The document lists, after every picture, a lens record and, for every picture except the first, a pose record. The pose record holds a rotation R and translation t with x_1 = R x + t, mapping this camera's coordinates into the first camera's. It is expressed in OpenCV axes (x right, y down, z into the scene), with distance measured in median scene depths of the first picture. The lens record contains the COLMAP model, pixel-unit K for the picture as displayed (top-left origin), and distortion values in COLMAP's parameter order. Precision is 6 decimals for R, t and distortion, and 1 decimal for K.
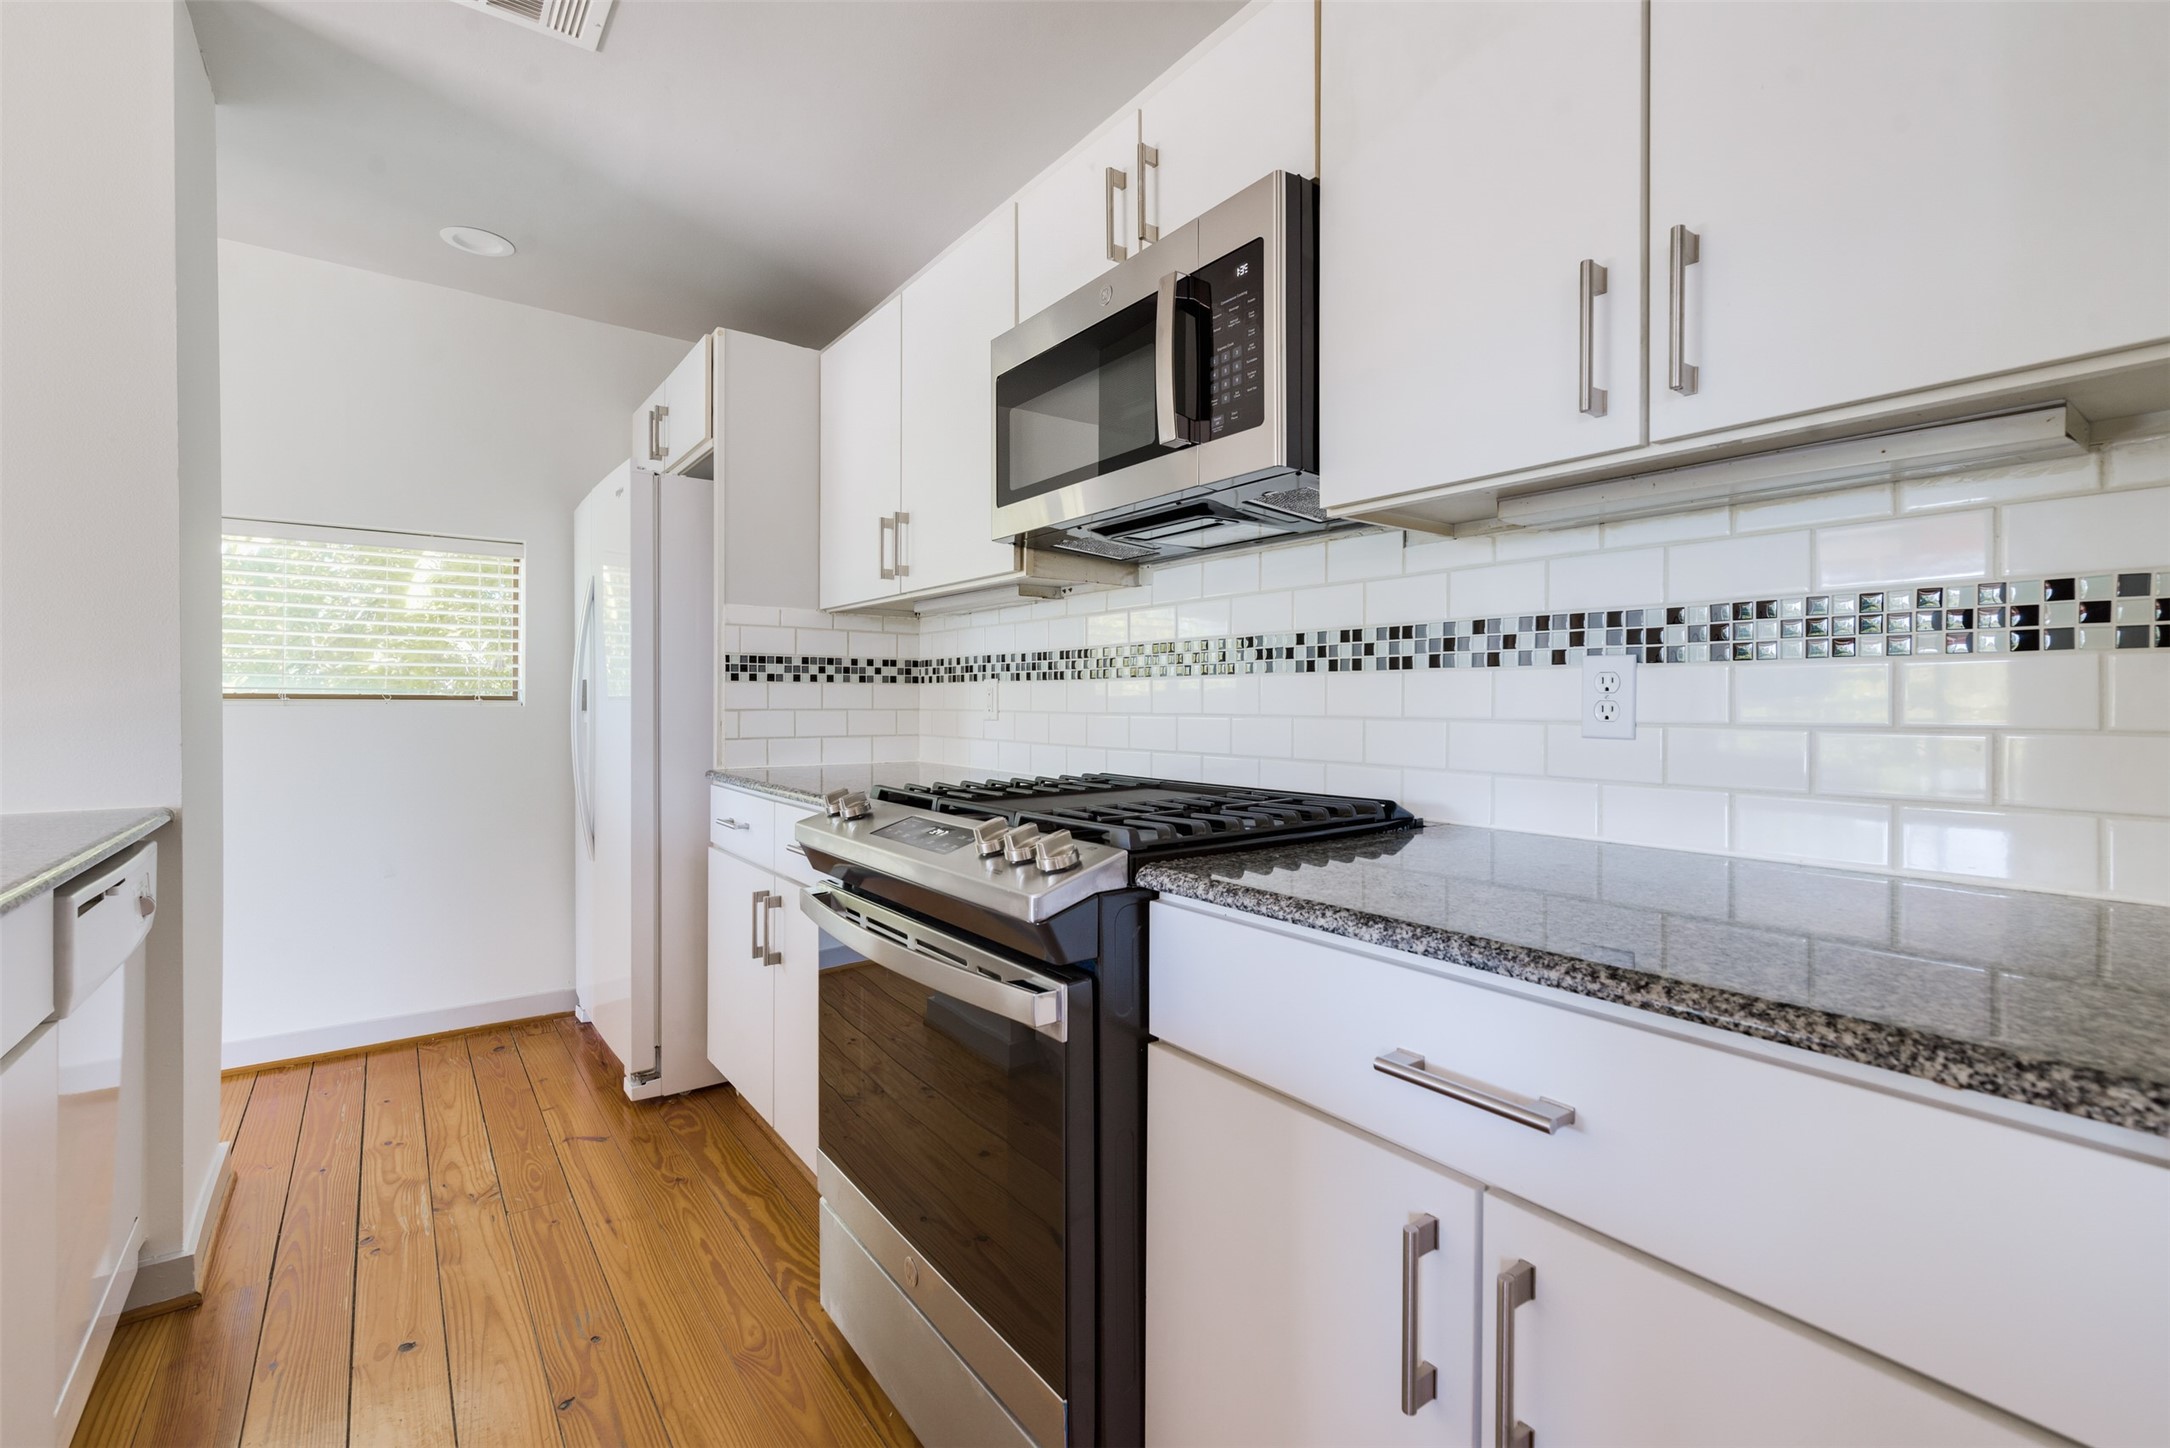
lens RADIAL K [[946.6, 0, 1085.0], [0, 946.6, 724.0], [0, 0, 1]] dist [-0.000148, -0.000815]
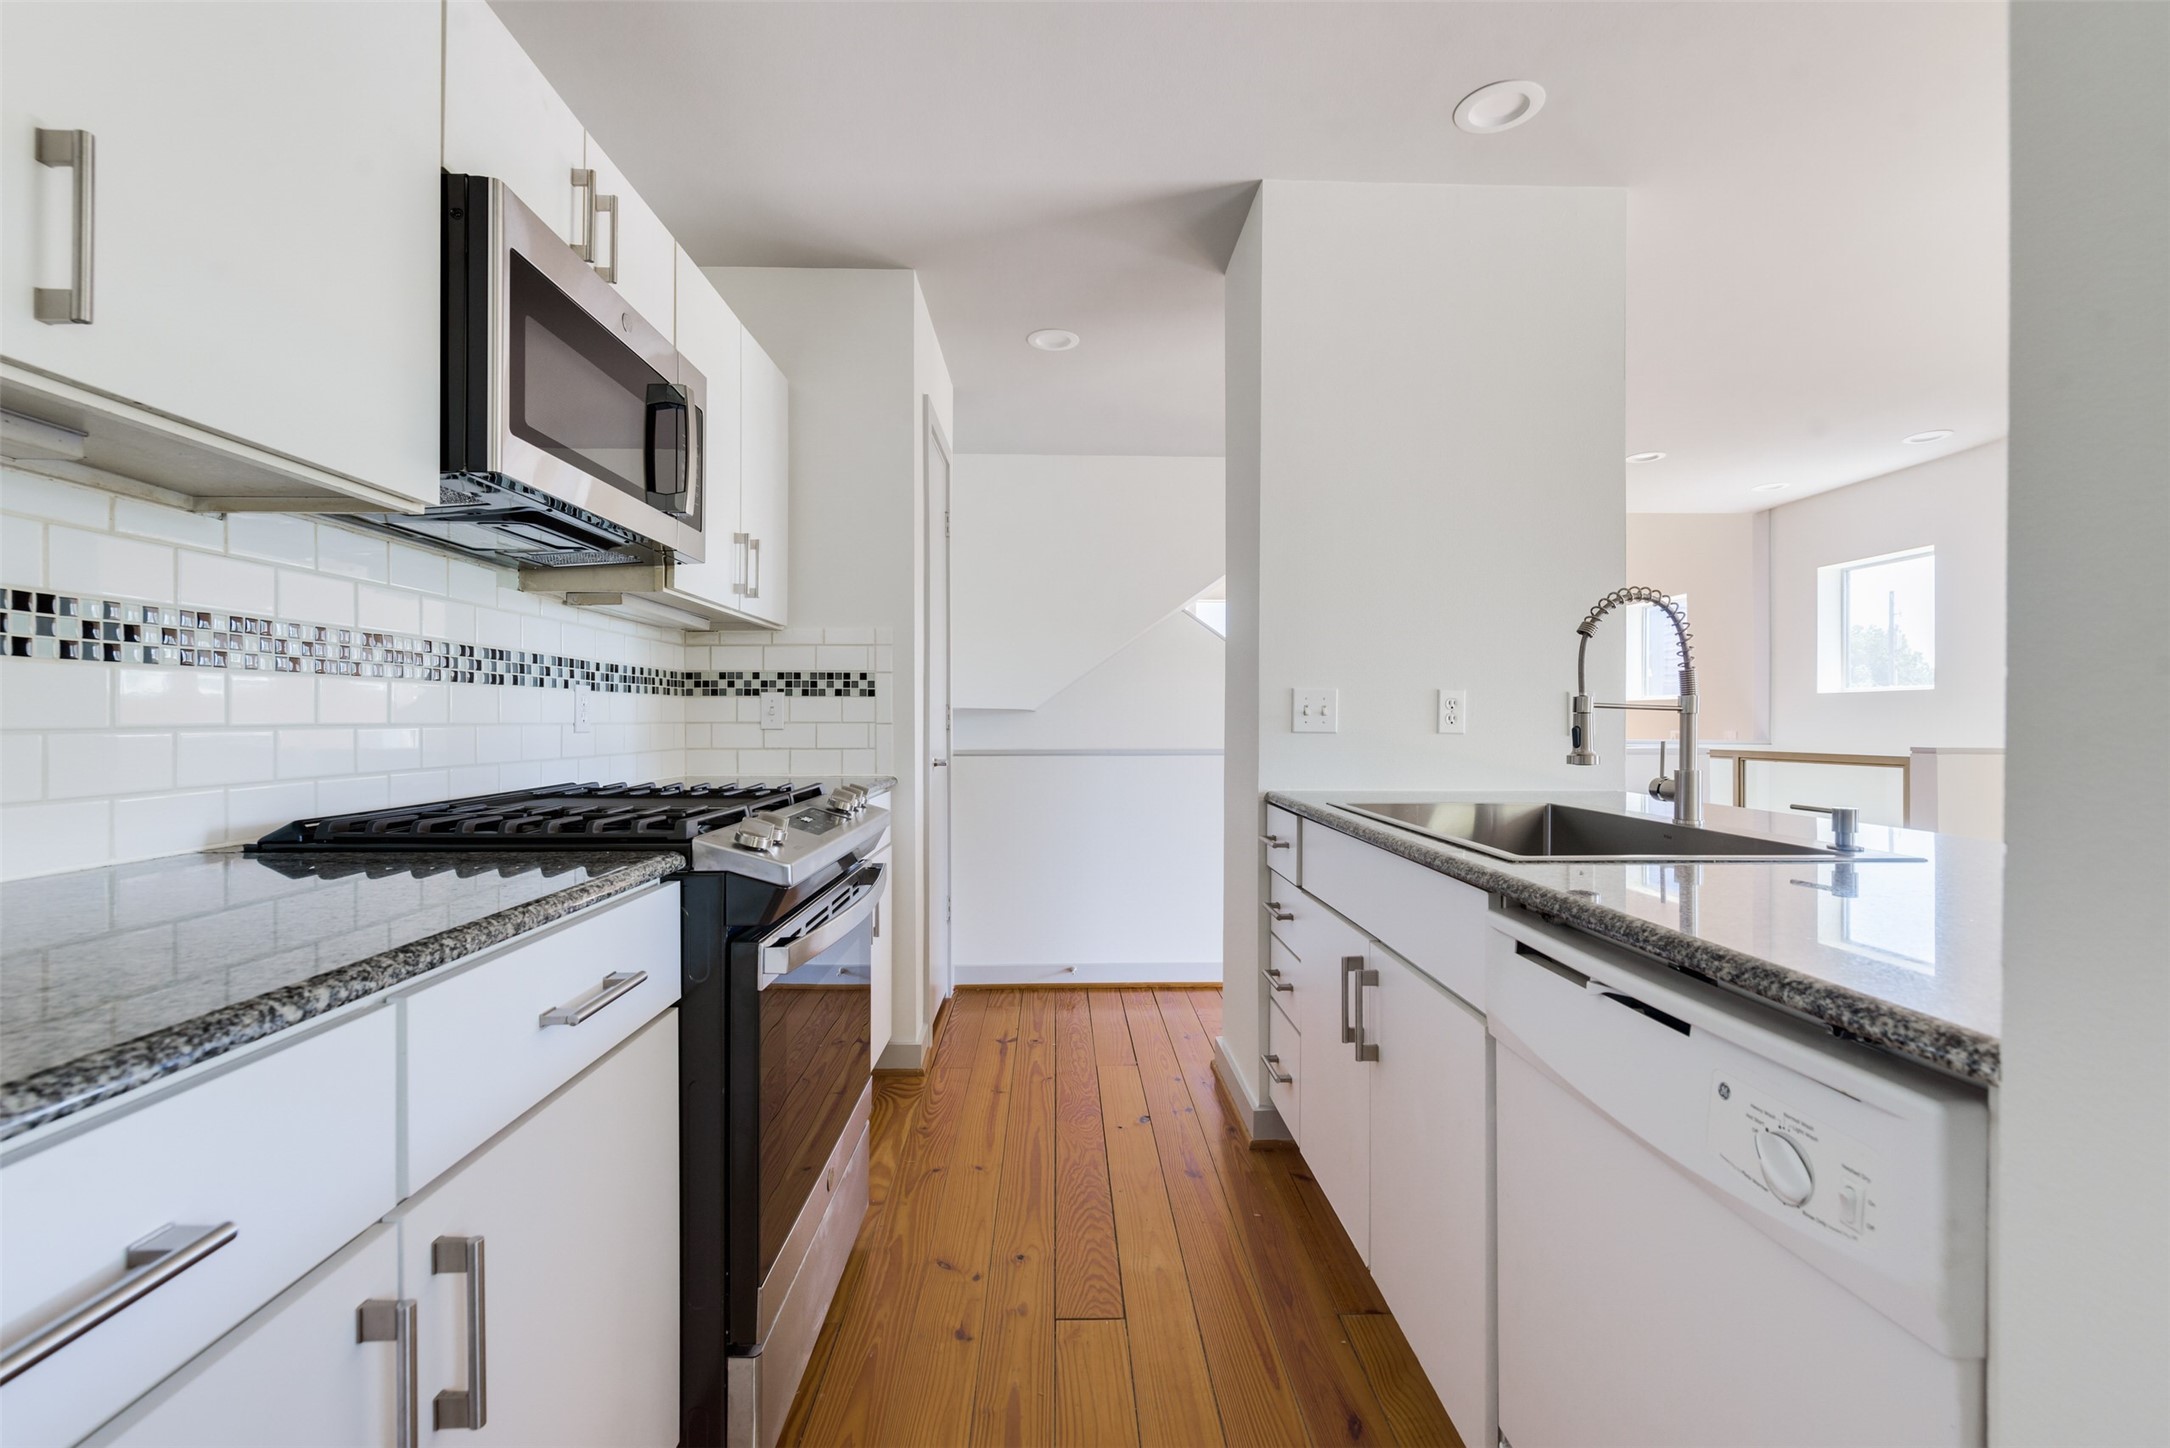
lens RADIAL K [[946.6, 0, 1085.0], [0, 946.6, 724.0], [0, 0, 1]] dist [-0.000148, -0.000815]
pose [[-0.818917, -0.008862, 0.573844, -0.783607], [0.007436, 0.999633, 0.026050, -0.025875], [-0.573864, 0.025600, -0.818551, 1.234244]]
